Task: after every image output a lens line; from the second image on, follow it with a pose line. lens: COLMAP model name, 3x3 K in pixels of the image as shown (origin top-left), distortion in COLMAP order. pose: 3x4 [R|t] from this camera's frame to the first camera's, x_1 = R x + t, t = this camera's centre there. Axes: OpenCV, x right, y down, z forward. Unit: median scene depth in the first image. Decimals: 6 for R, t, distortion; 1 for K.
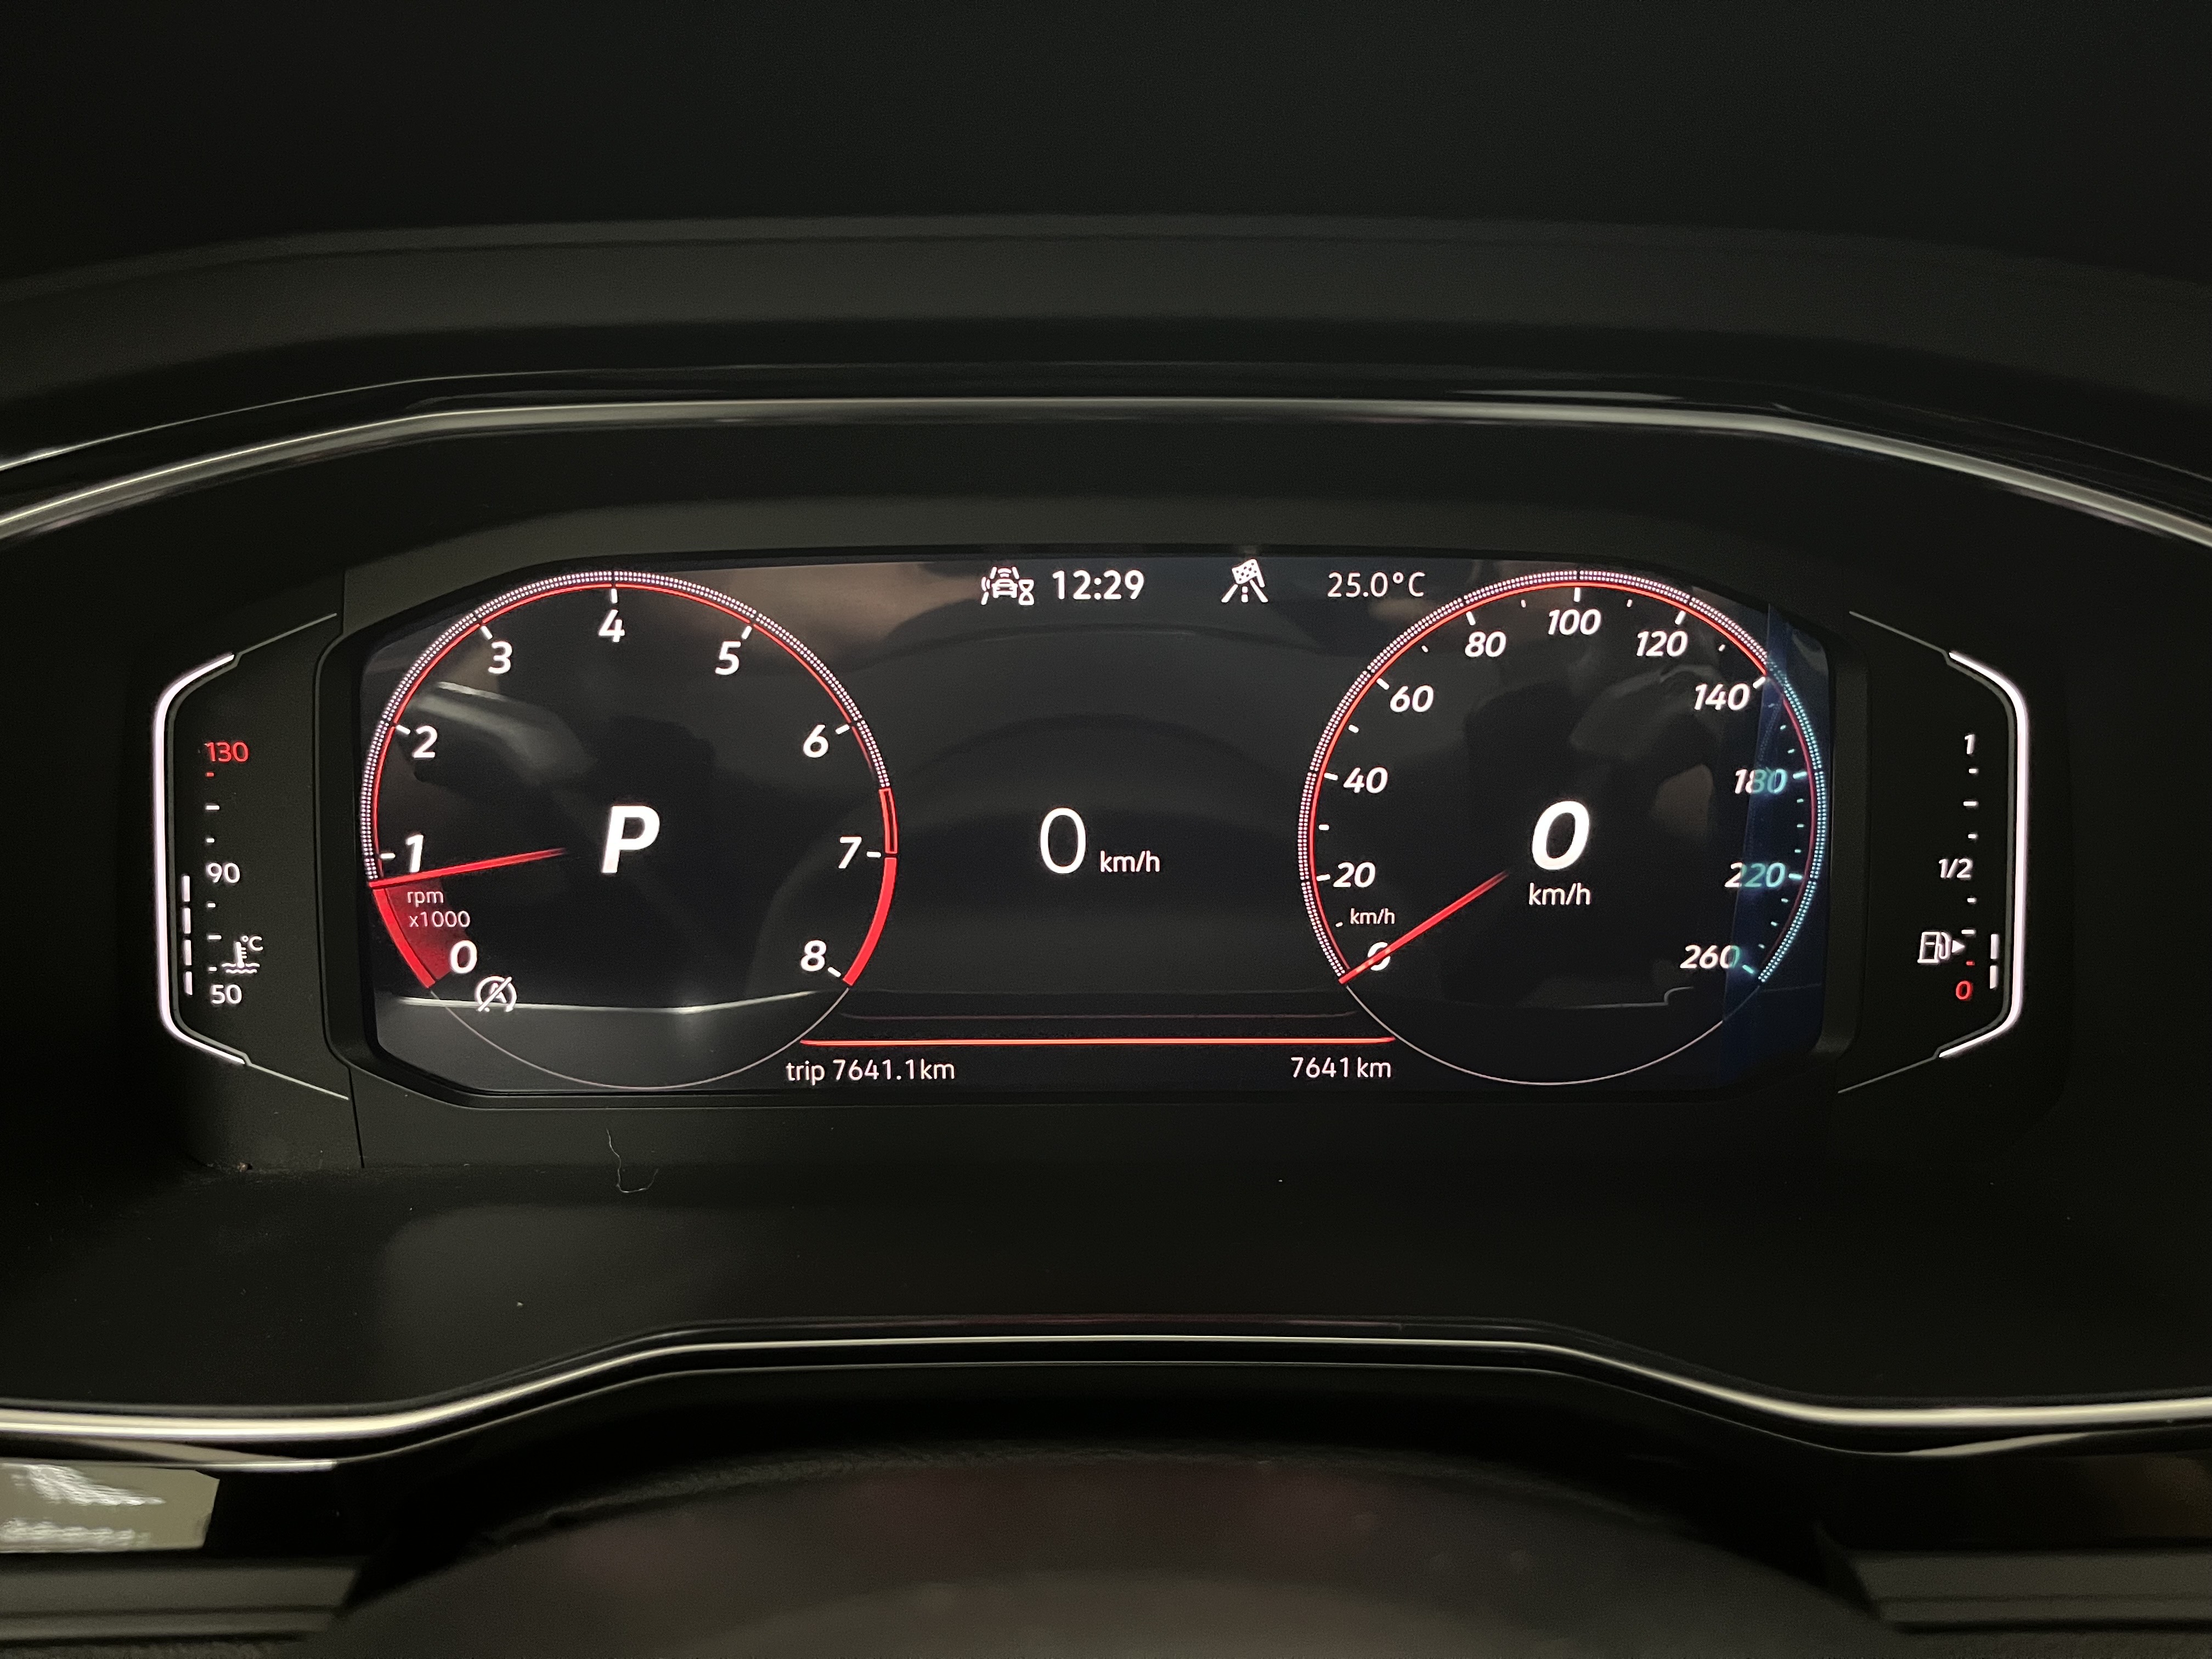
lens RADIAL K [[1975.8, 0, 1111.0], [0, 1975.8, 886.4], [0, 0, 1]] dist [0.038241, 0.001608]
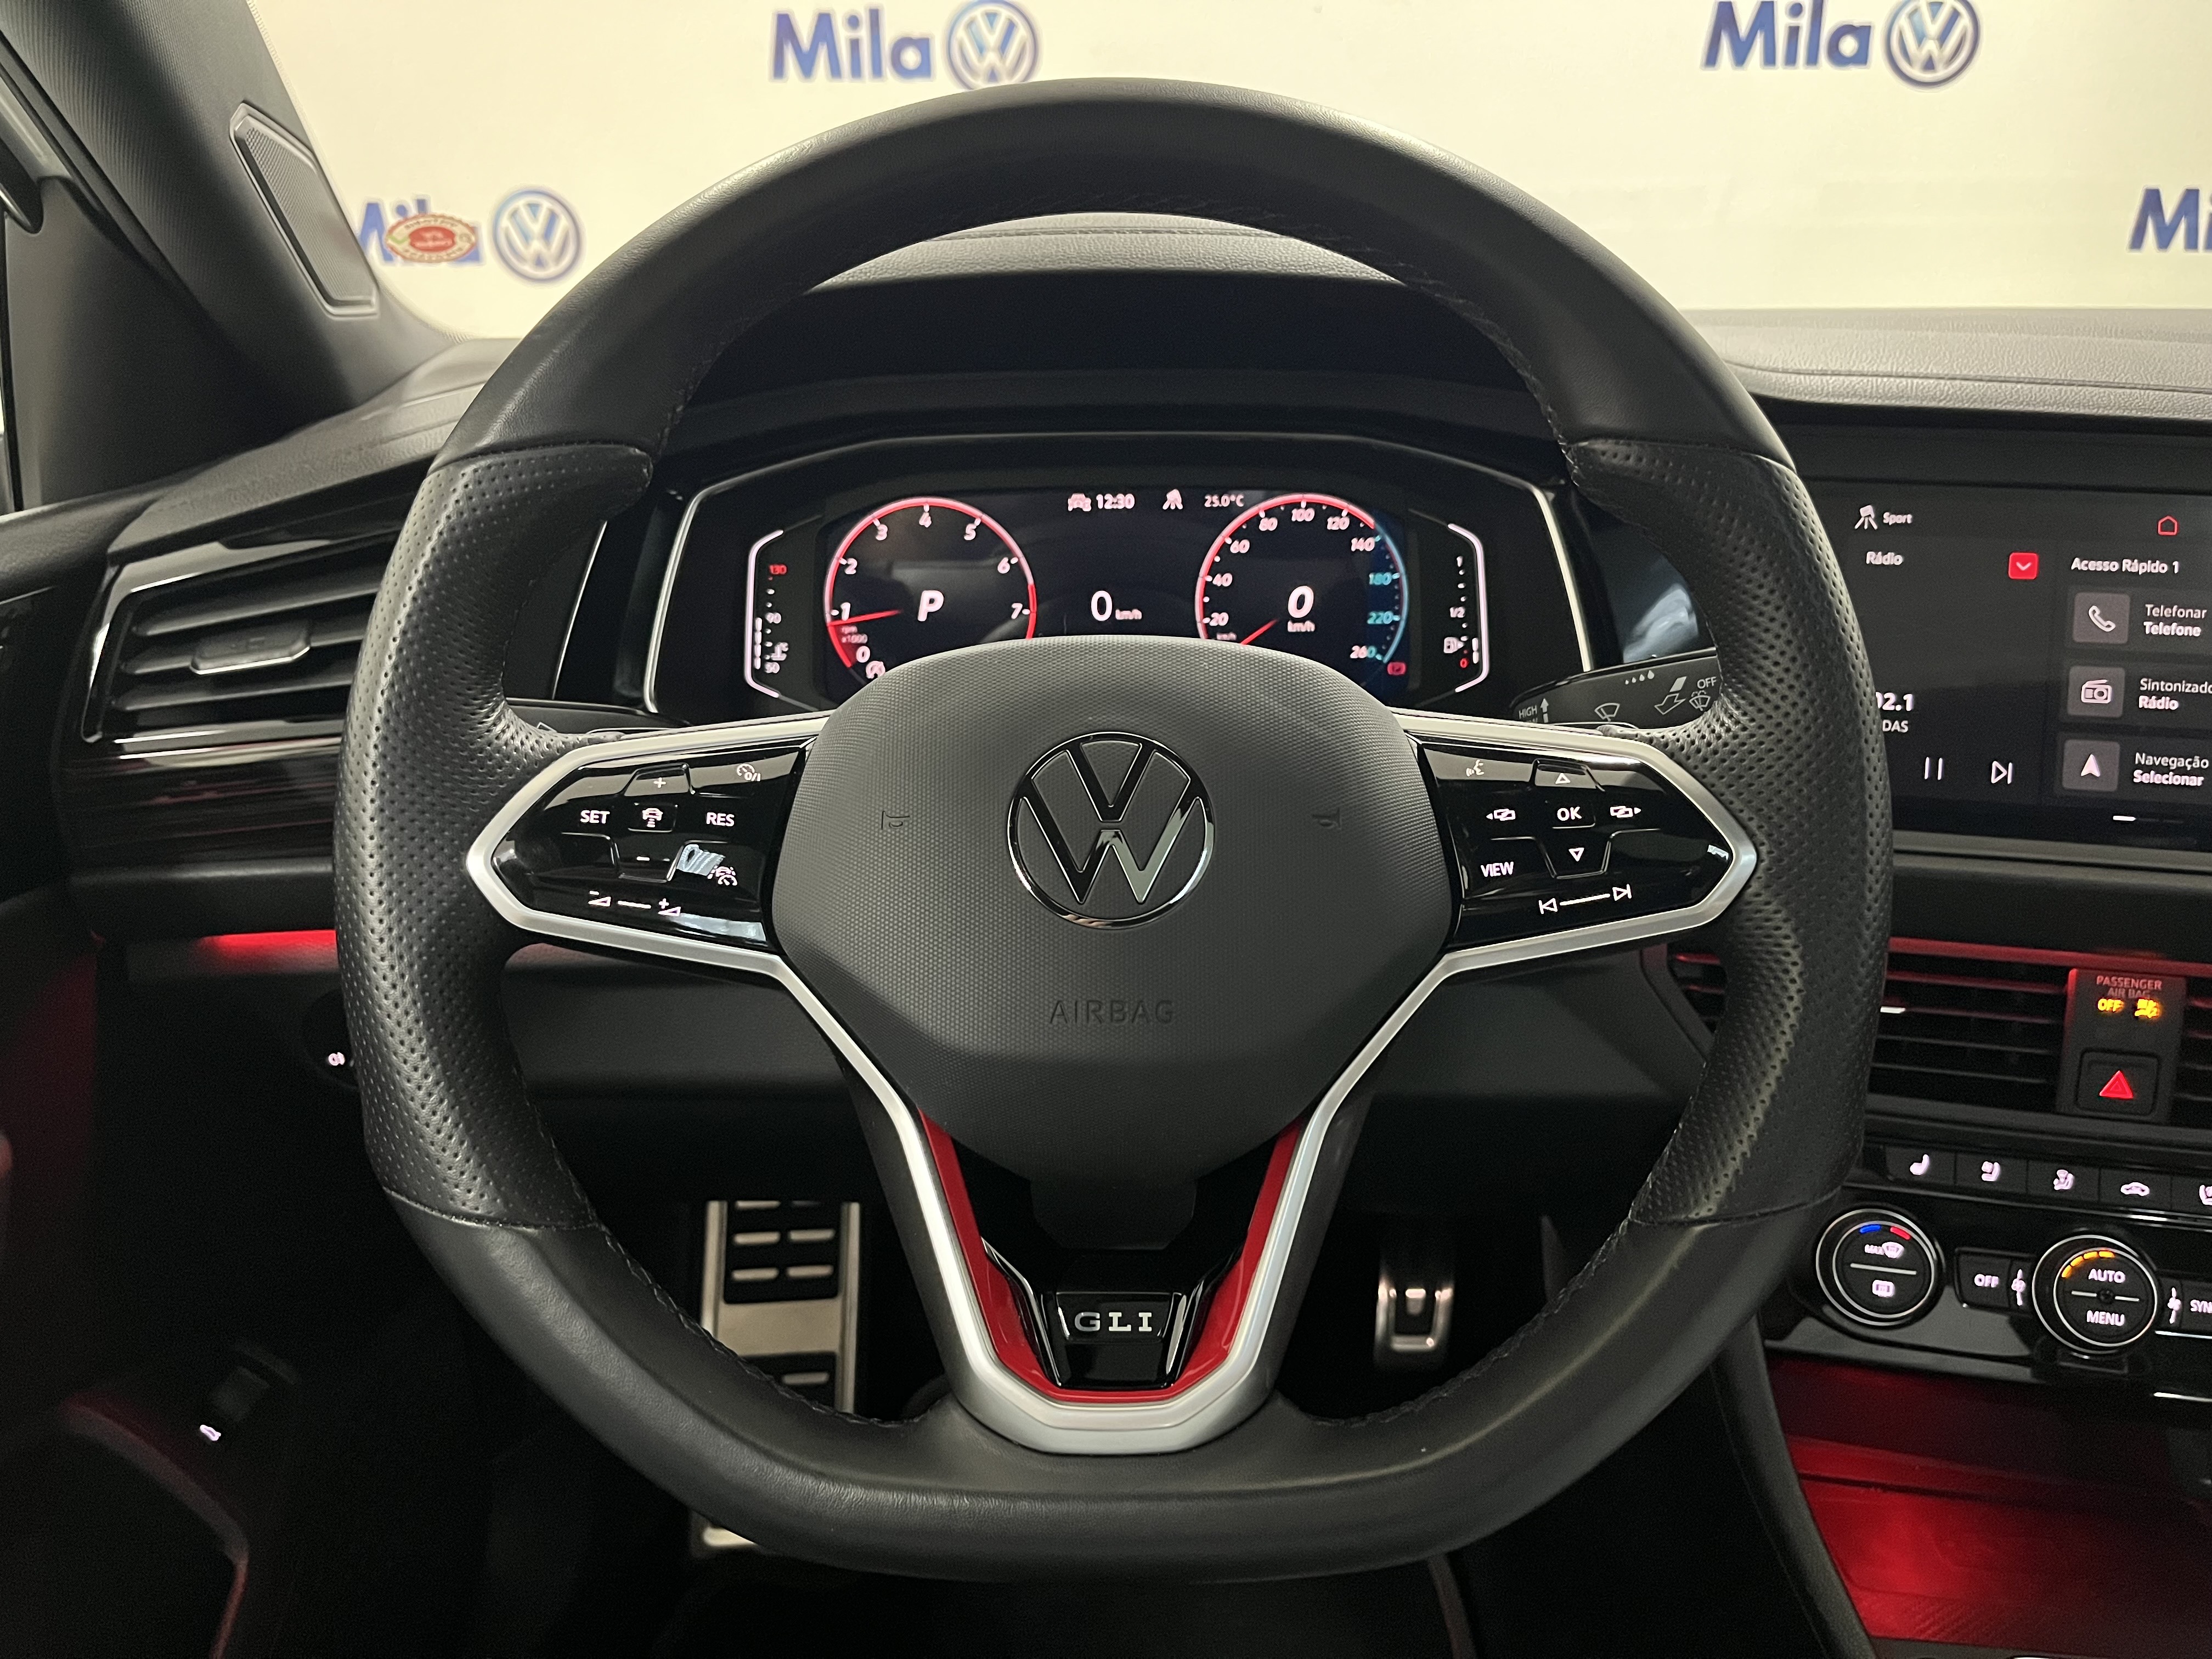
lens RADIAL K [[1627.3, 0, 1114.3], [0, 1627.3, 818.2], [0, 0, 1]] dist [0.094344, -0.138039]
pose [[0.999546, -0.003588, -0.029917, 0.052954], [0.003037, 0.999825, -0.018437, 0.287662], [0.029978, 0.018337, 0.999382, -1.072137]]
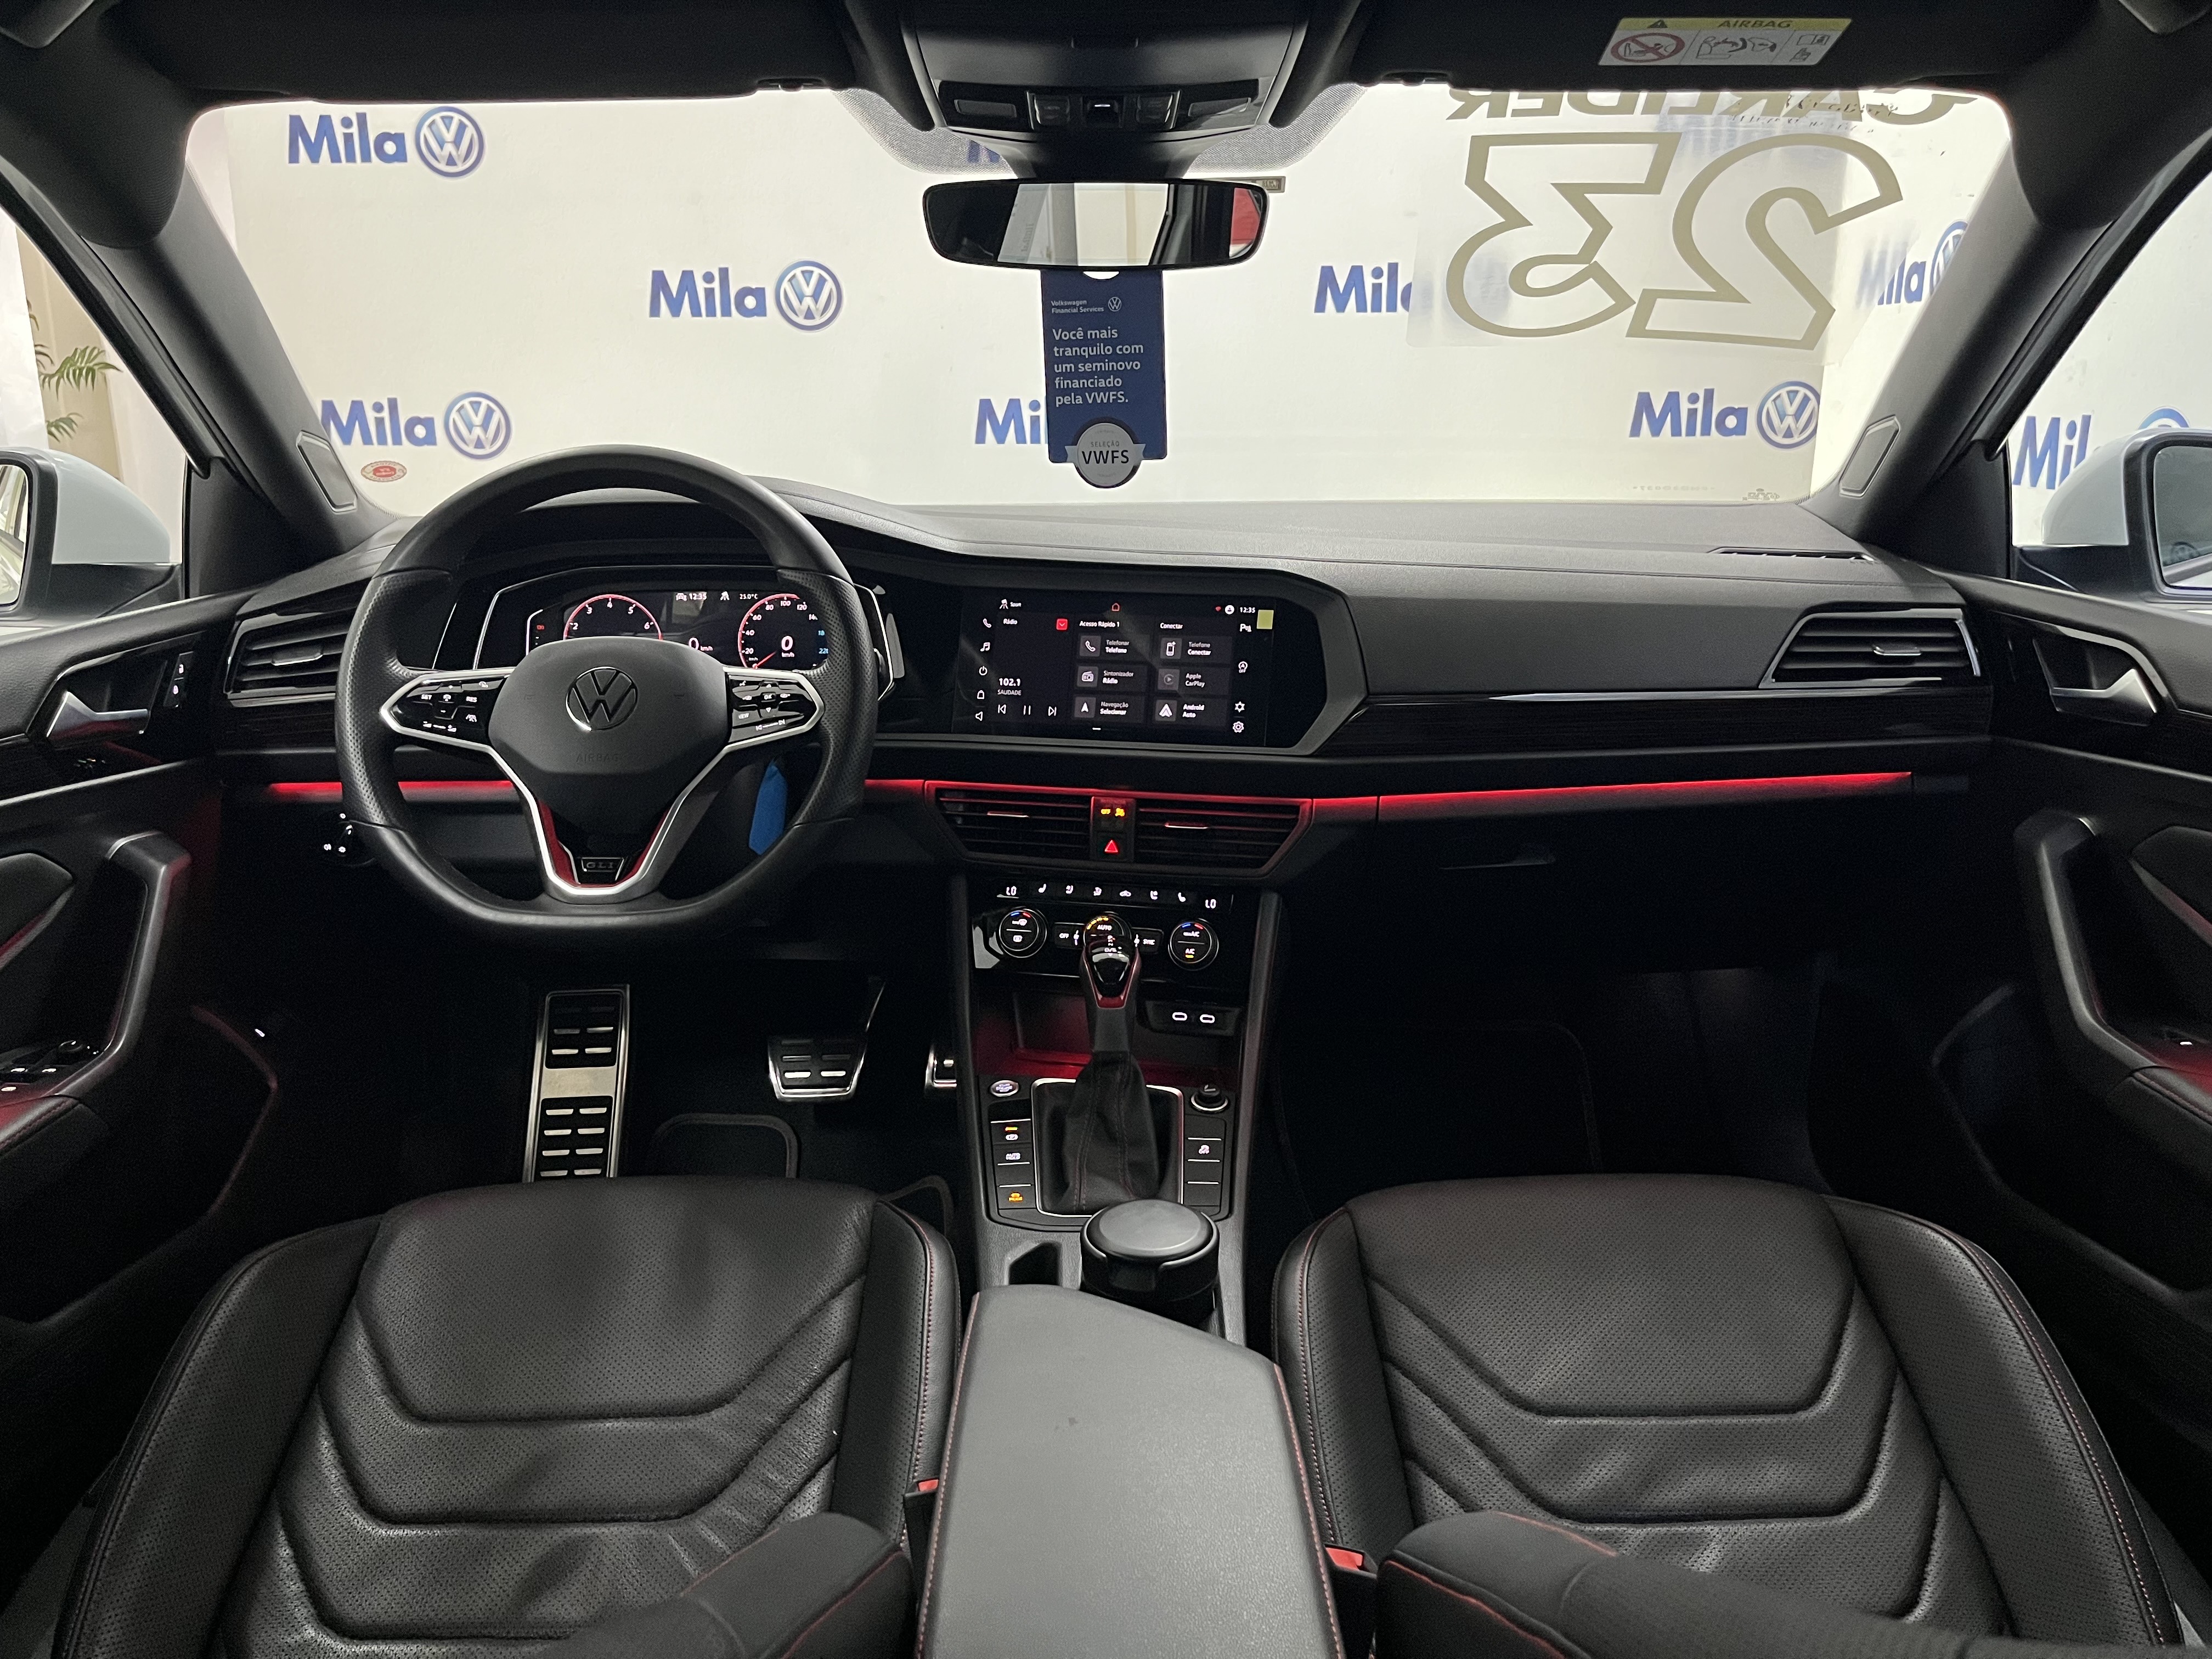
lens RADIAL K [[1592.6, 0, 1106.0], [0, 1592.6, 829.5], [0, 0, 1]] dist [0.081573, -0.103488]
pose [[0.999909, -0.006971, -0.011587, 1.156711], [0.005959, 0.996343, -0.085240, 0.866419], [0.012139, 0.085163, 0.996293, -3.324718]]
